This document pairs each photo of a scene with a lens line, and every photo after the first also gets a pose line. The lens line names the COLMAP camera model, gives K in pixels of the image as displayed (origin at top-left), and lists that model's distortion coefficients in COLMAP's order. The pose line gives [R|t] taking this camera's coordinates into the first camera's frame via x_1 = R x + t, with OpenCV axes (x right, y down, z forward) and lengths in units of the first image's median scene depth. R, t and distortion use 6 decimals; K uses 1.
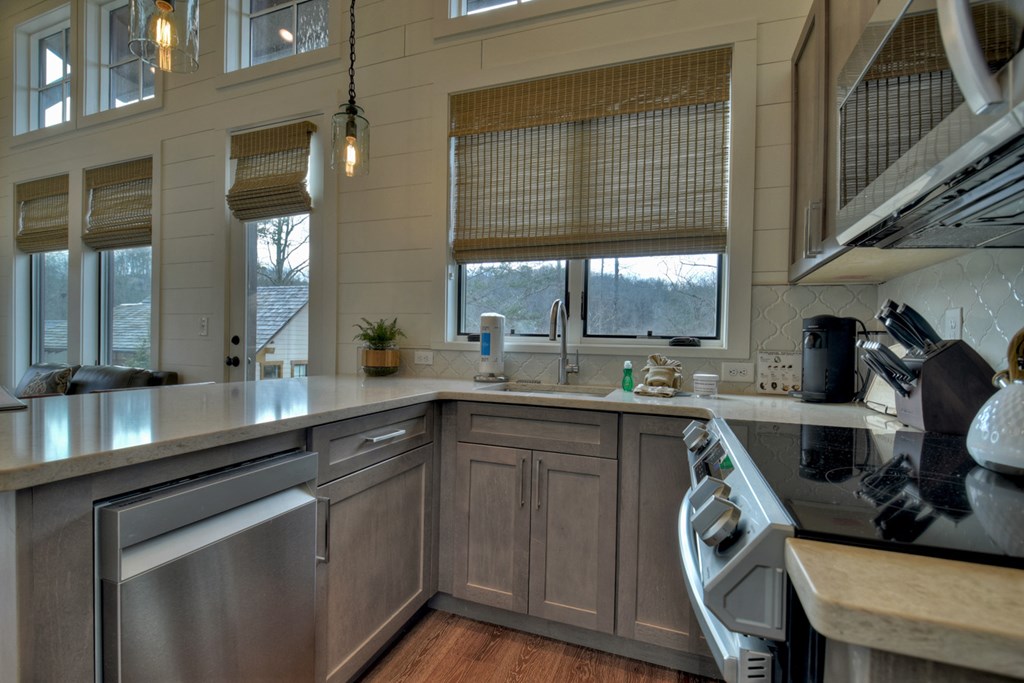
lens RADIAL K [[452.6, 0, 515.6], [0, 452.6, 350.0], [0, 0, 1]] dist [0.011166, -0.010932]
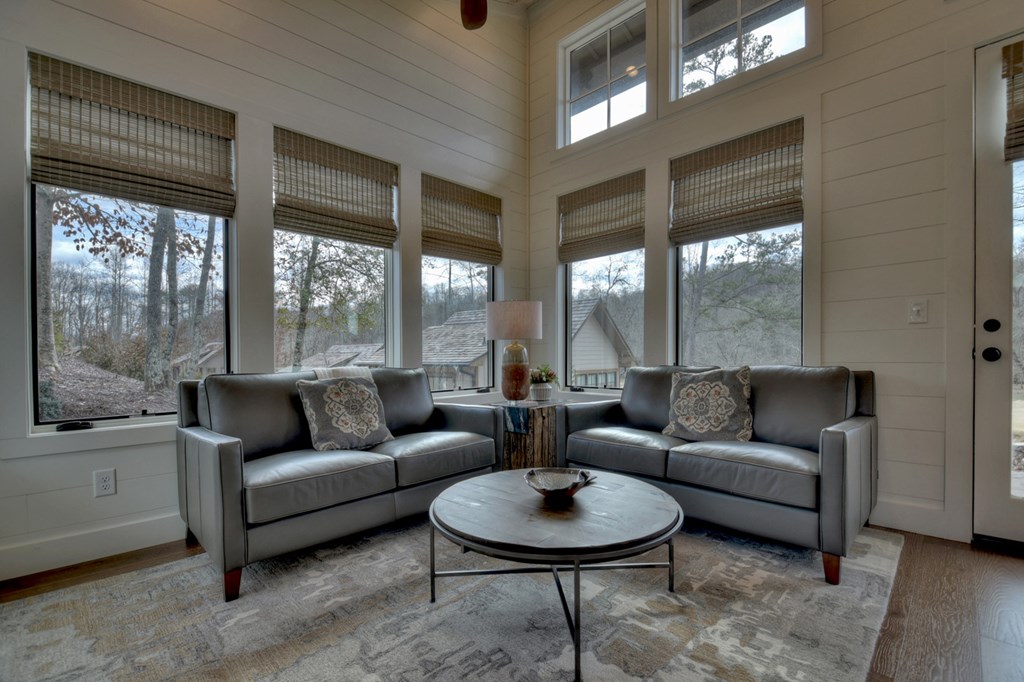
lens RADIAL K [[462.6, 0, 548.9], [0, 462.6, 344.9], [0, 0, 1]] dist [0.012605, -0.022146]
pose [[0.916601, -0.038219, -0.397973, -1.439992], [0.024982, 0.998950, -0.038397, 0.031625], [0.399023, 0.025253, 0.916593, 0.049537]]
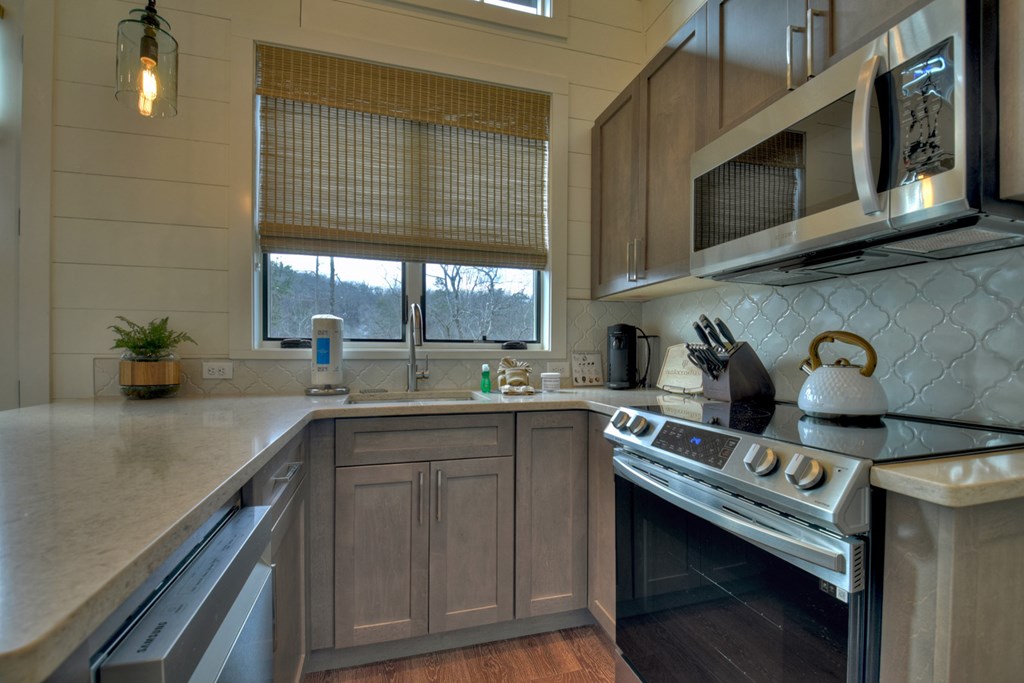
lens RADIAL K [[452.6, 0, 515.6], [0, 452.6, 350.0], [0, 0, 1]] dist [0.011166, -0.010932]
pose [[0.796617, -0.018405, 0.604204, -0.291052], [0.022405, 0.999749, 0.000913, -0.007096], [-0.604069, 0.012810, 0.796829, 0.095853]]
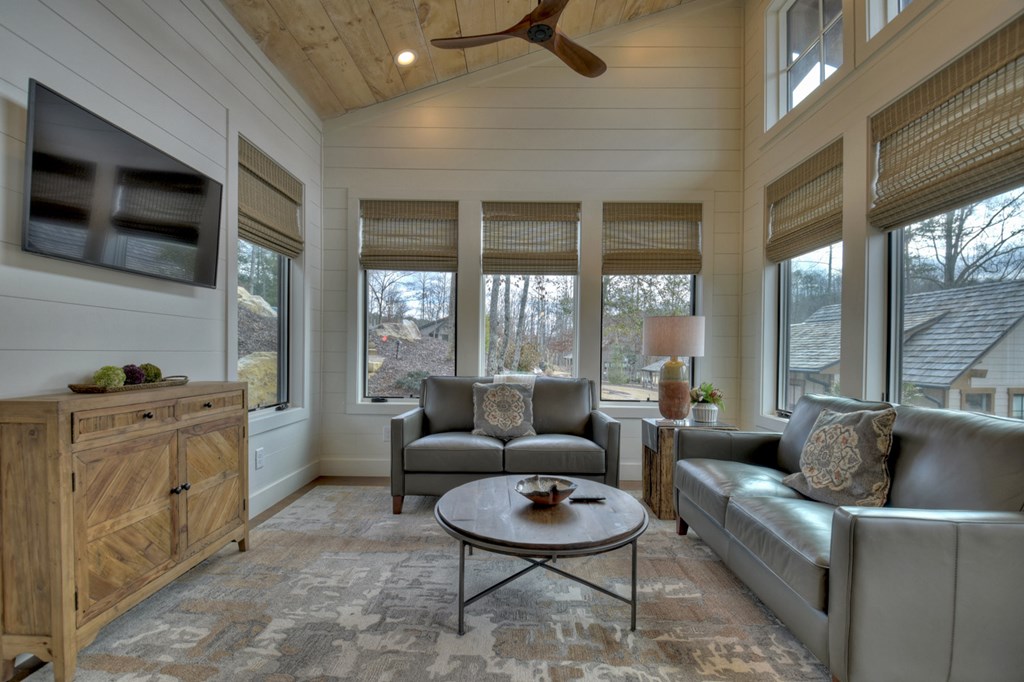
lens RADIAL K [[465.3, 0, 505.6], [0, 465.3, 353.9], [0, 0, 1]] dist [0.013841, -0.018415]
pose [[0.330813, -0.013368, -0.943602, -0.845325], [-0.016836, 0.999657, -0.020065, -0.020643], [0.943546, 0.022524, 0.330474, 0.438689]]
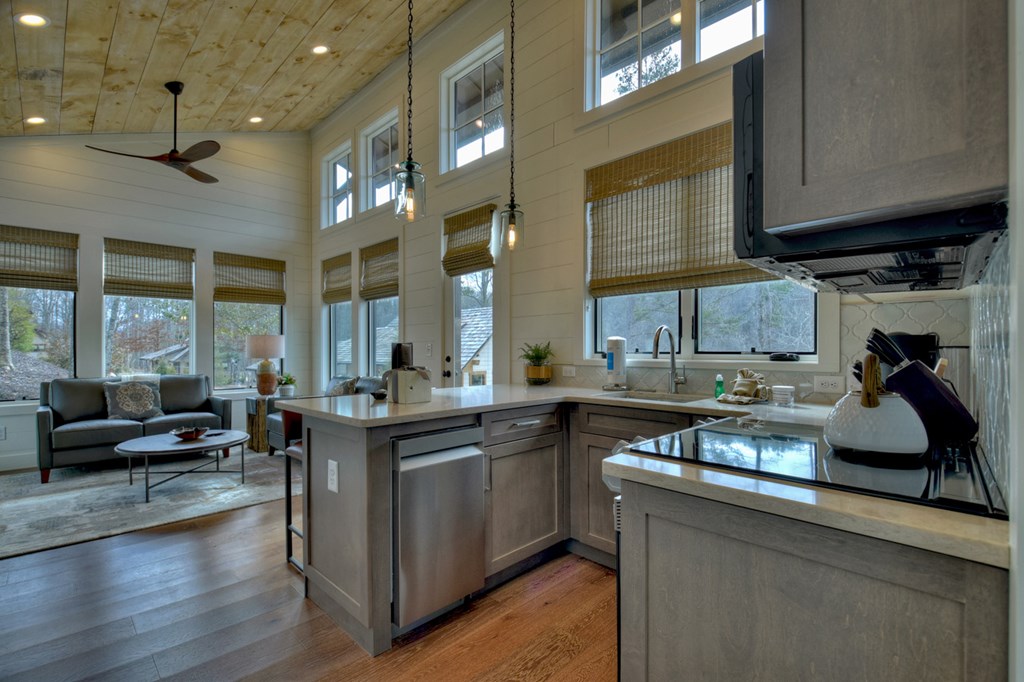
lens RADIAL K [[465.3, 0, 505.6], [0, 465.3, 353.9], [0, 0, 1]] dist [0.013841, -0.018415]
pose [[0.904665, -0.019999, -0.425653, 0.227159], [0.014858, 0.999771, -0.015395, -0.017168], [0.425864, 0.007603, 0.904755, -0.331633]]
